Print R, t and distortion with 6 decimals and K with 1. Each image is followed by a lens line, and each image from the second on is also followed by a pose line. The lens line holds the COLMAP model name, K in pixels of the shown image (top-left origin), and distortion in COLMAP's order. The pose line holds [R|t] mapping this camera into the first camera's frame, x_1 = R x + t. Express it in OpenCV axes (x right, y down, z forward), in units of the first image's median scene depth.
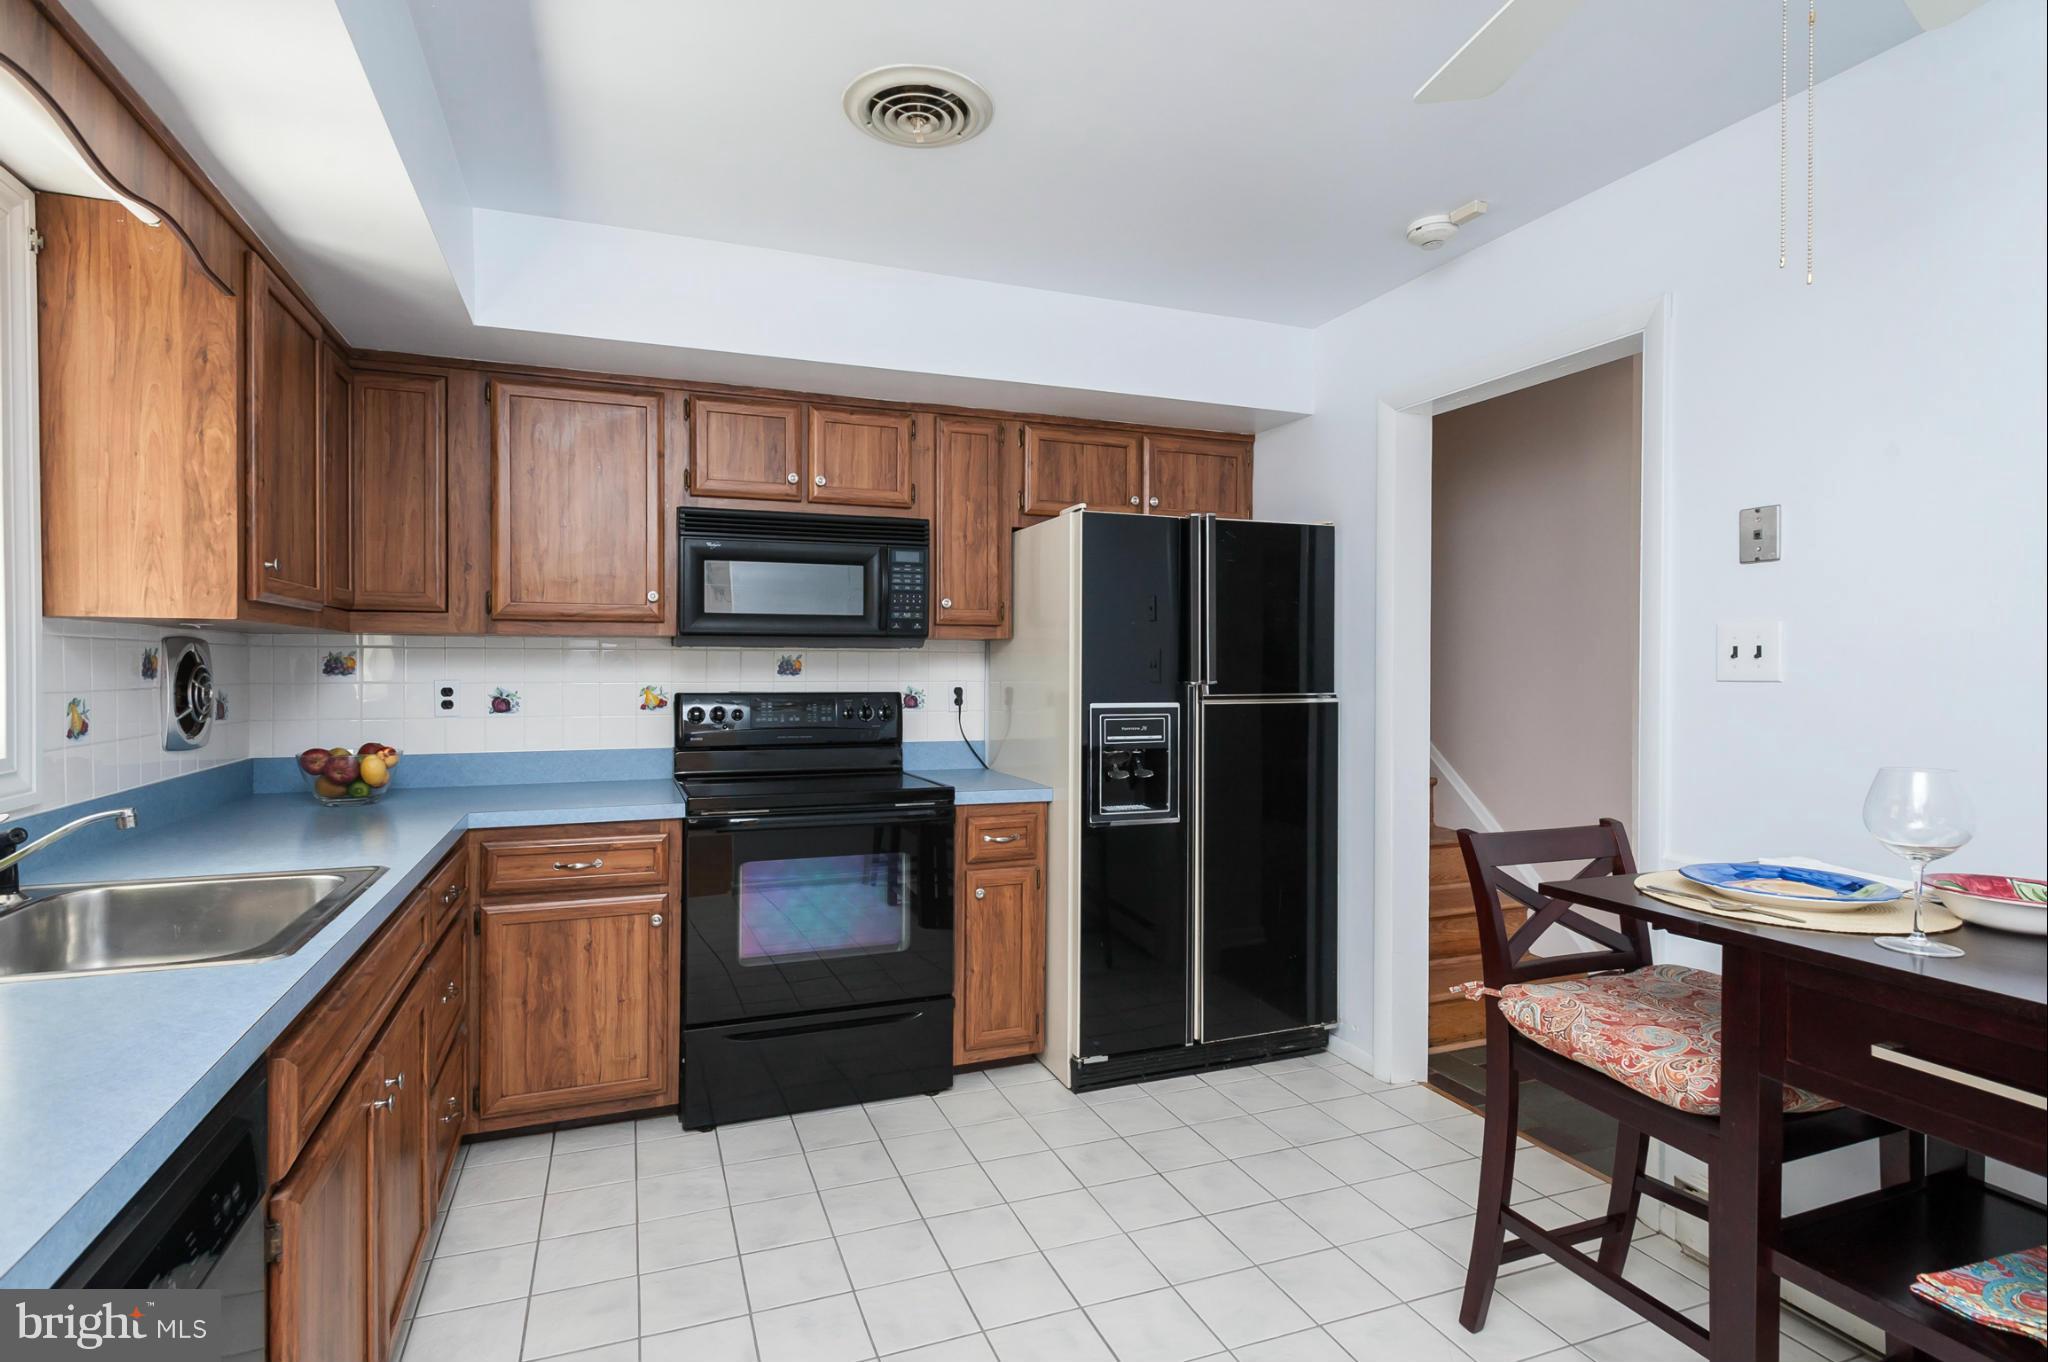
lens RADIAL K [[984.0, 0, 1018.8], [0, 984.0, 669.3], [0, 0, 1]] dist [0.004993, -0.000612]
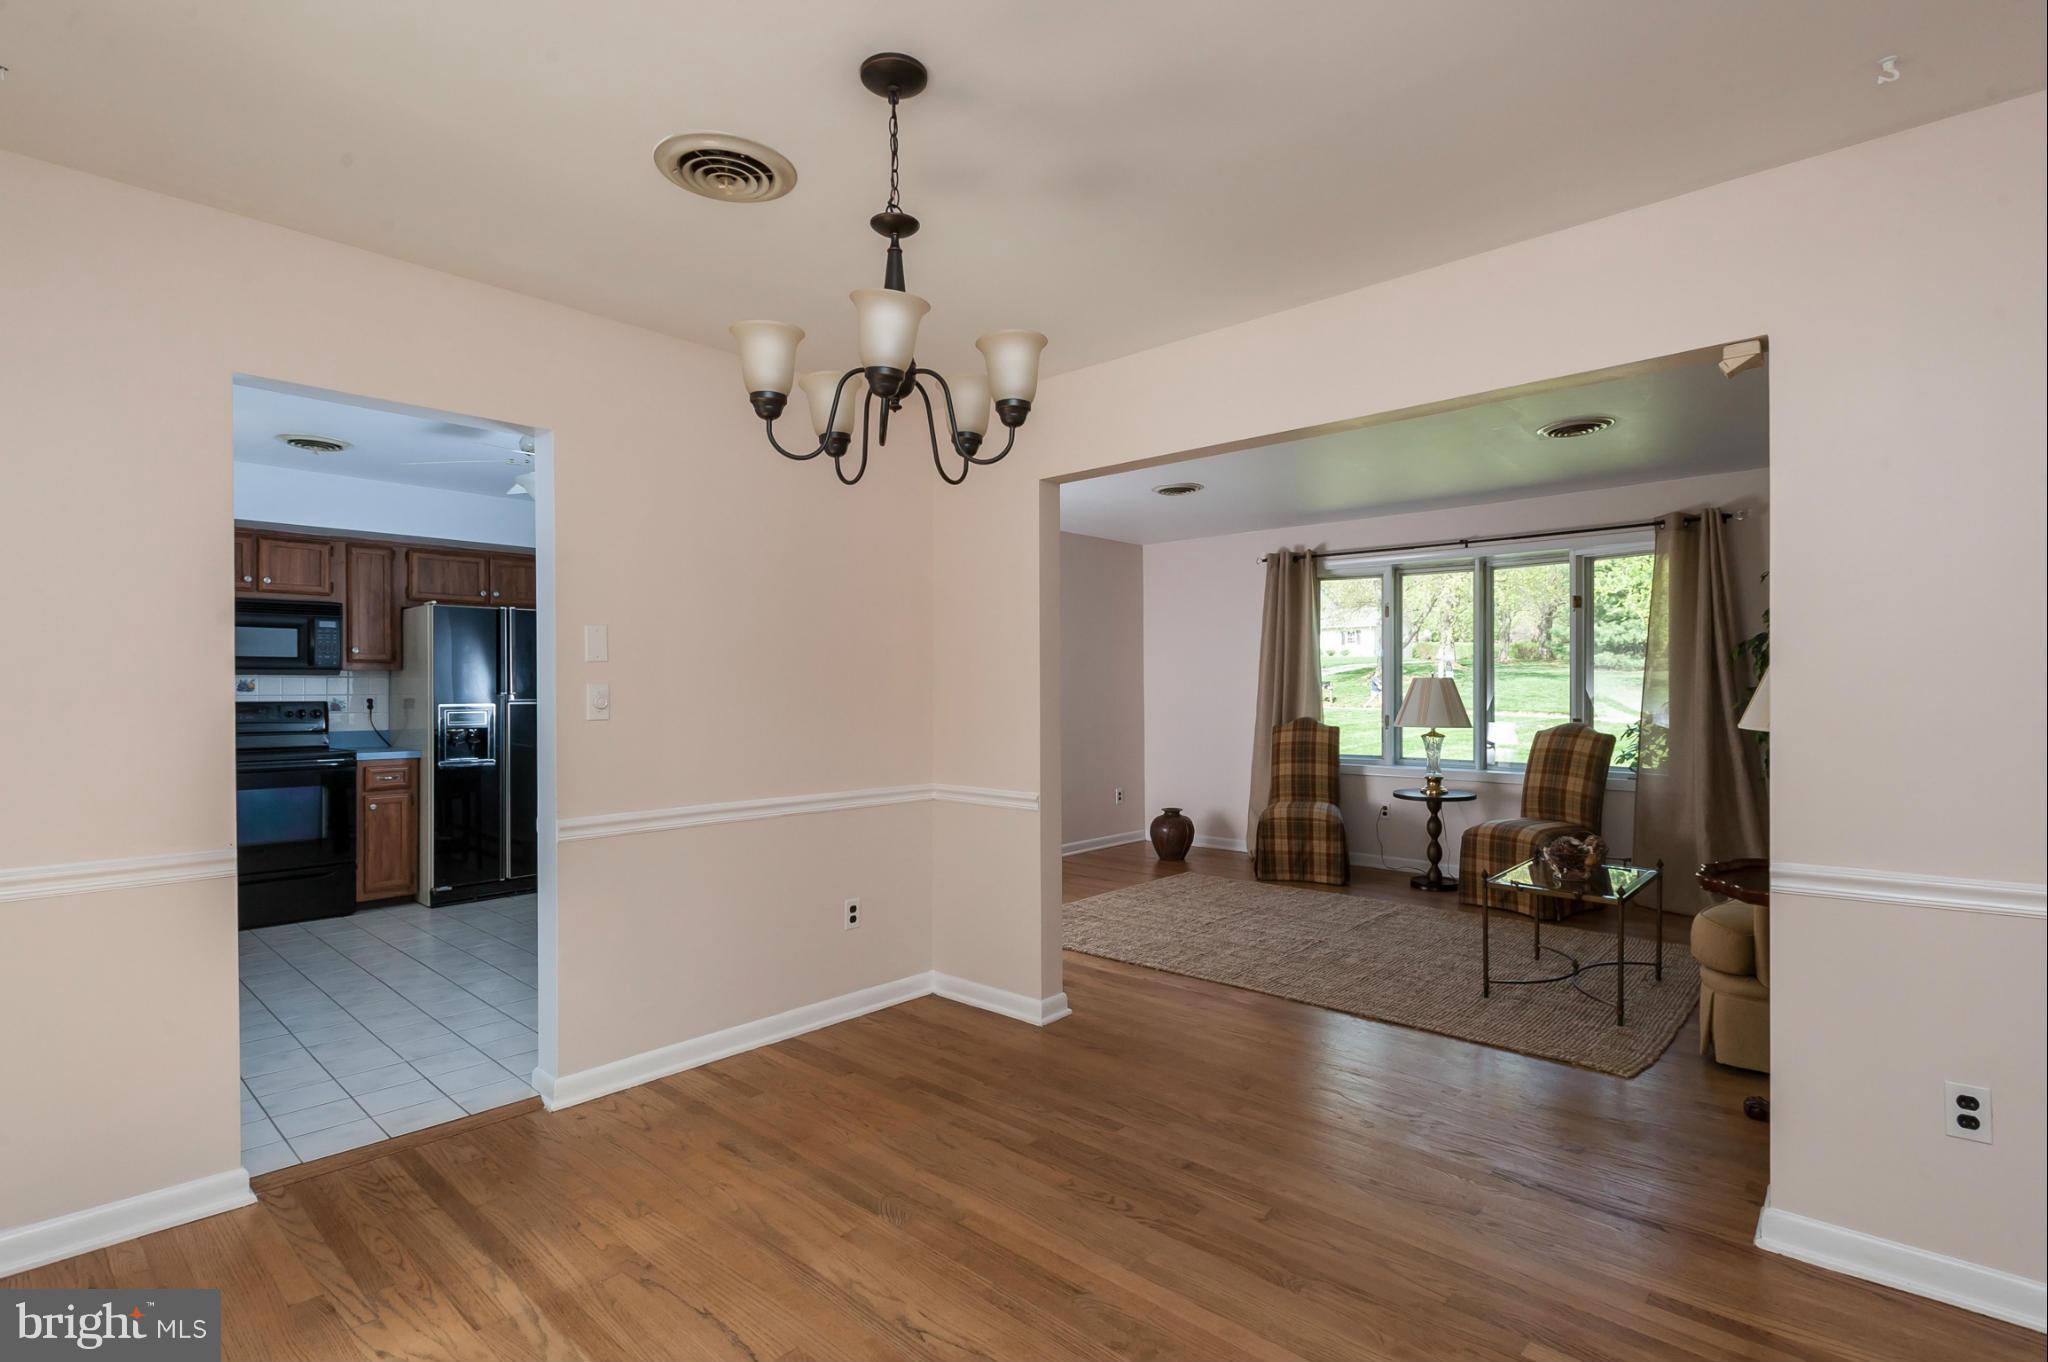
lens RADIAL K [[984.3, 0, 1027.6], [0, 984.3, 692.0], [0, 0, 1]] dist [-0.002819, -0.000965]
pose [[0.898080, -0.004548, 0.439808, 0.245198], [0.004107, 0.999990, 0.001956, 0.009891], [-0.439813, 0.000049, 0.898090, -1.170693]]
